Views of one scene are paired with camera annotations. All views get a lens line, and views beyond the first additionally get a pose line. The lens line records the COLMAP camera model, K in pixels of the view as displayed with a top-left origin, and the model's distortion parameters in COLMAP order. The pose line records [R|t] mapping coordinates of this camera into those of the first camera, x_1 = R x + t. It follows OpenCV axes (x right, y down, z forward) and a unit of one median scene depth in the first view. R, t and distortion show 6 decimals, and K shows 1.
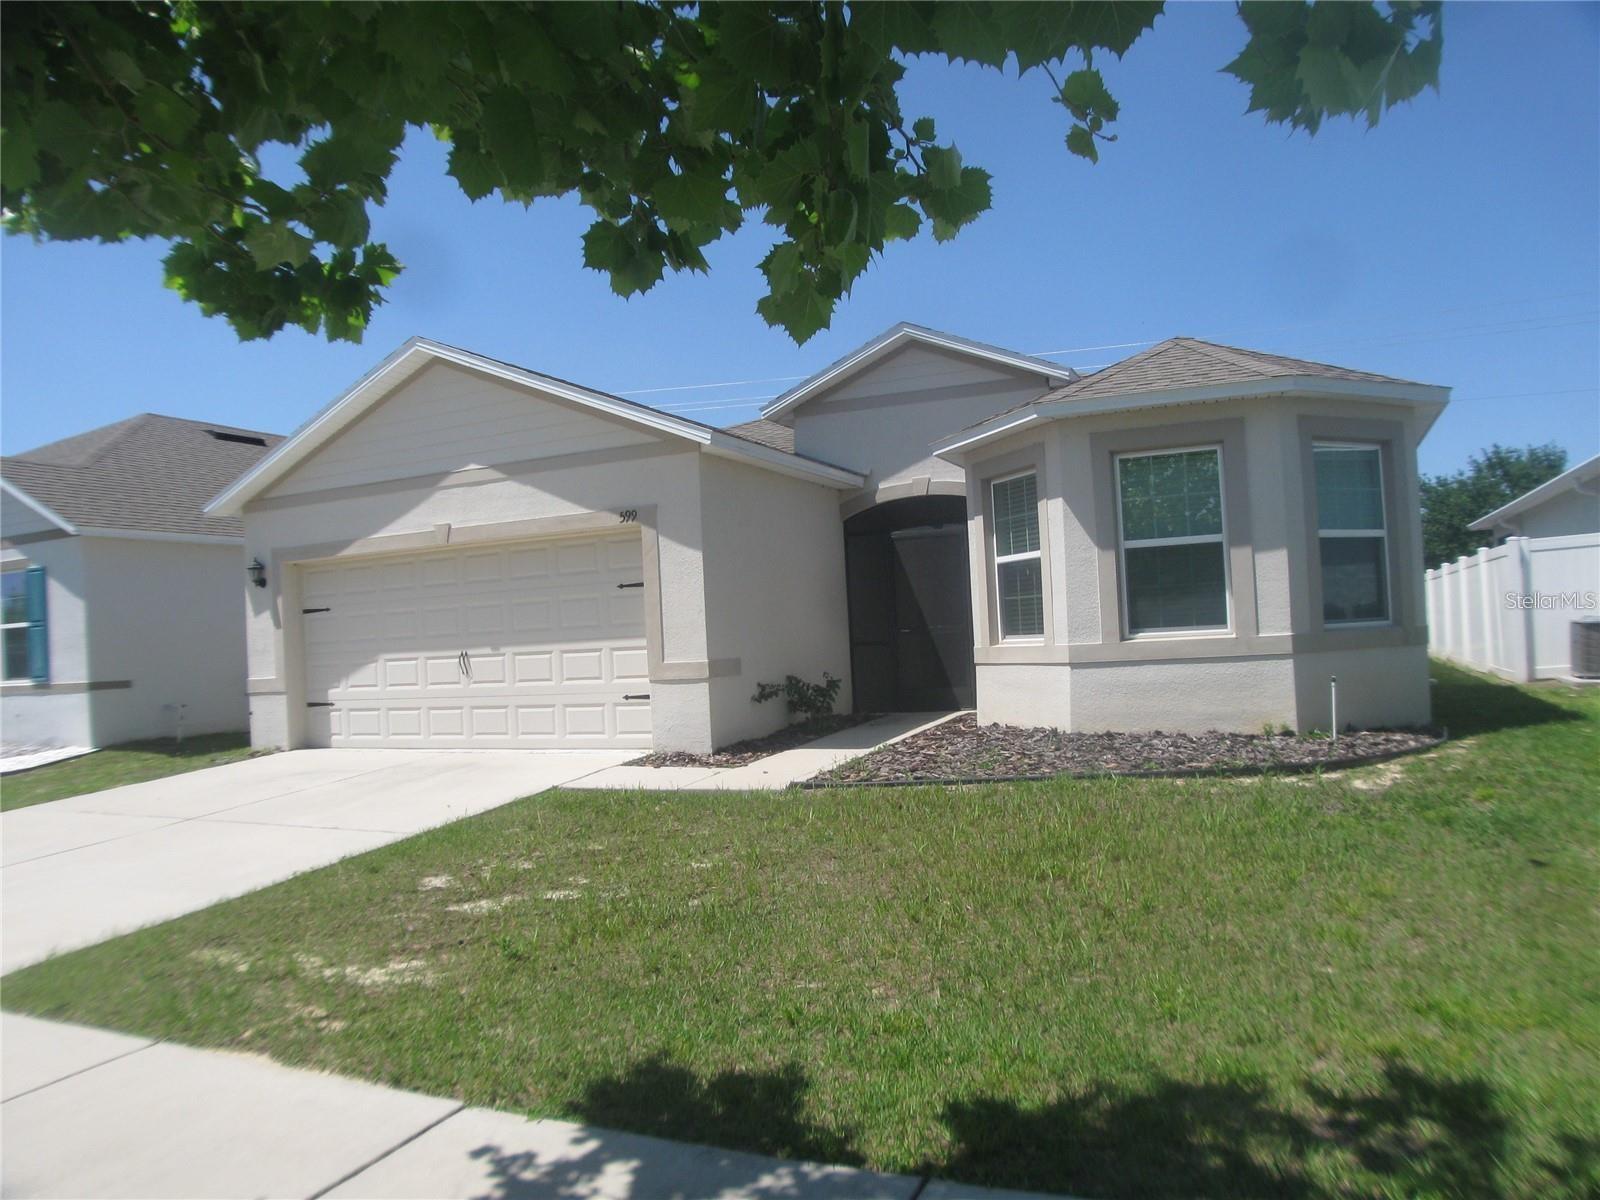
lens RADIAL K [[1140.1, 0, 827.7], [0, 1140.1, 611.1], [0, 0, 1]] dist [-0.146687, 0.058652]
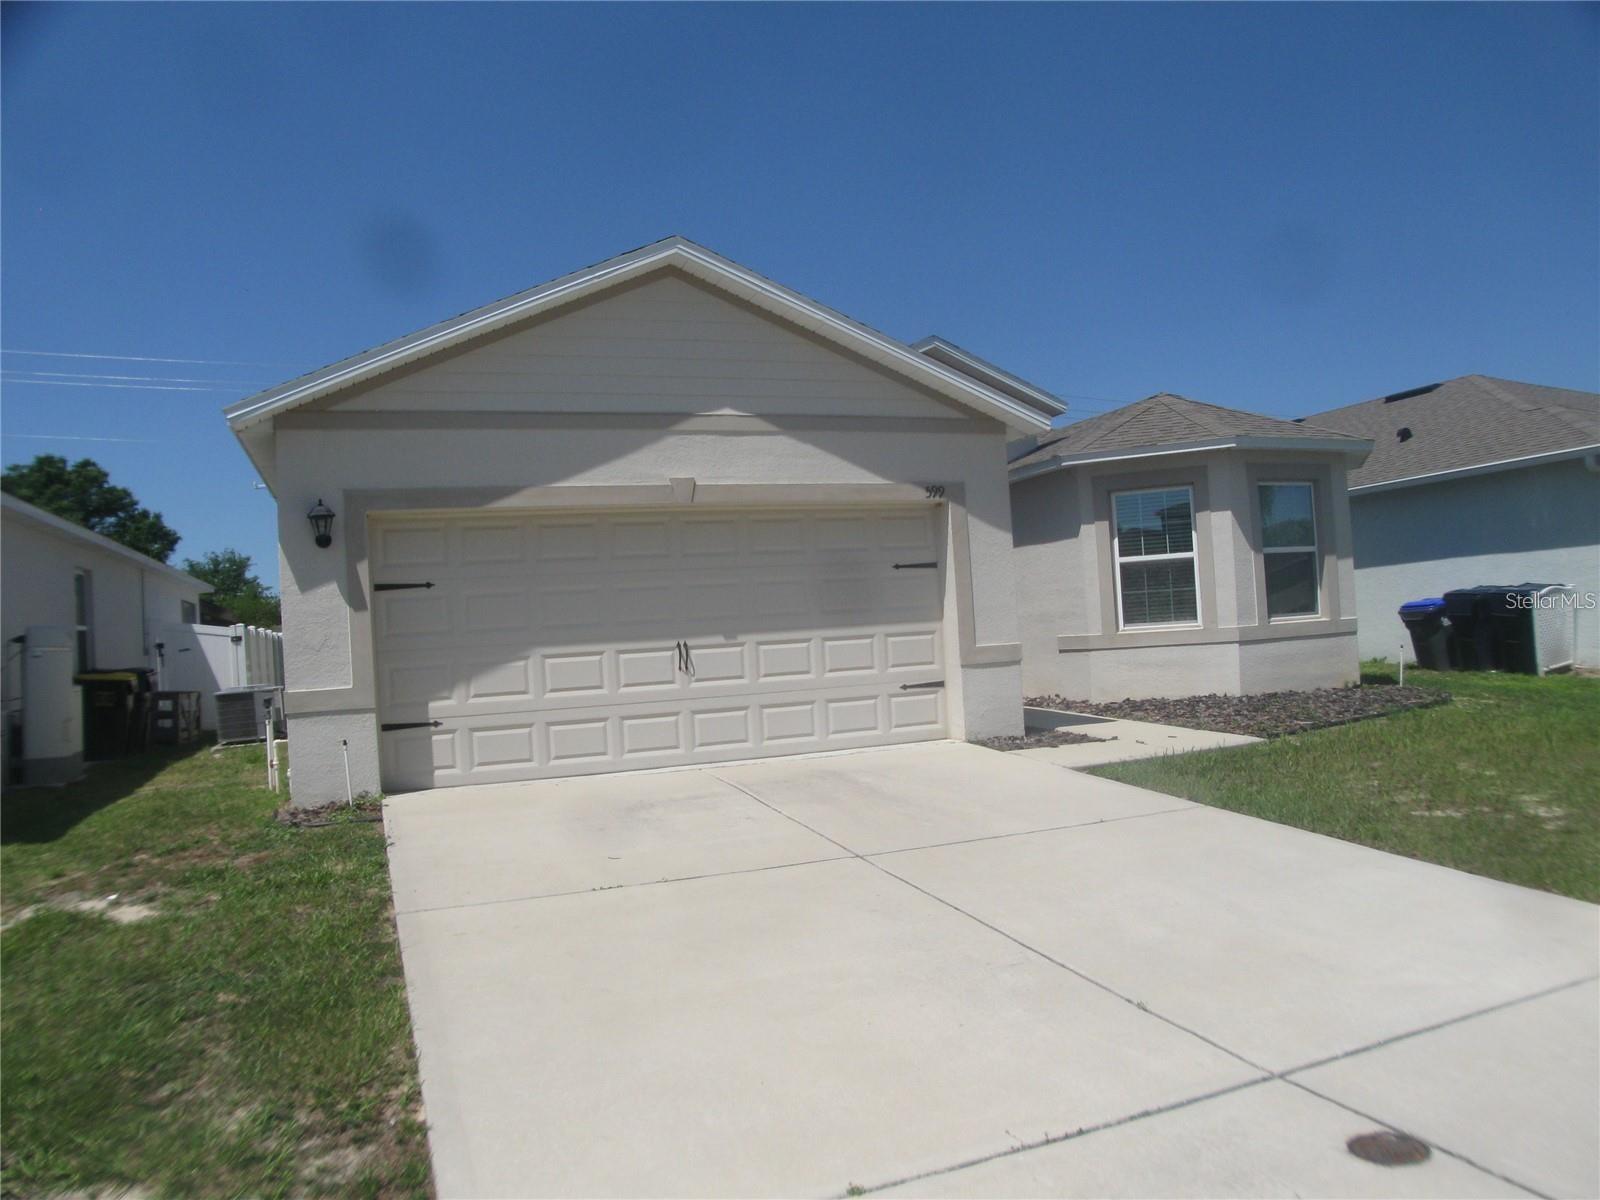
lens RADIAL K [[1140.1, 0, 827.7], [0, 1140.1, 611.1], [0, 0, 1]] dist [-0.146687, 0.058652]
pose [[0.698882, 0.023772, 0.714841, -0.840672], [0.010968, 0.998974, -0.043944, 0.051885], [-0.715152, 0.038552, 0.697904, 0.375464]]
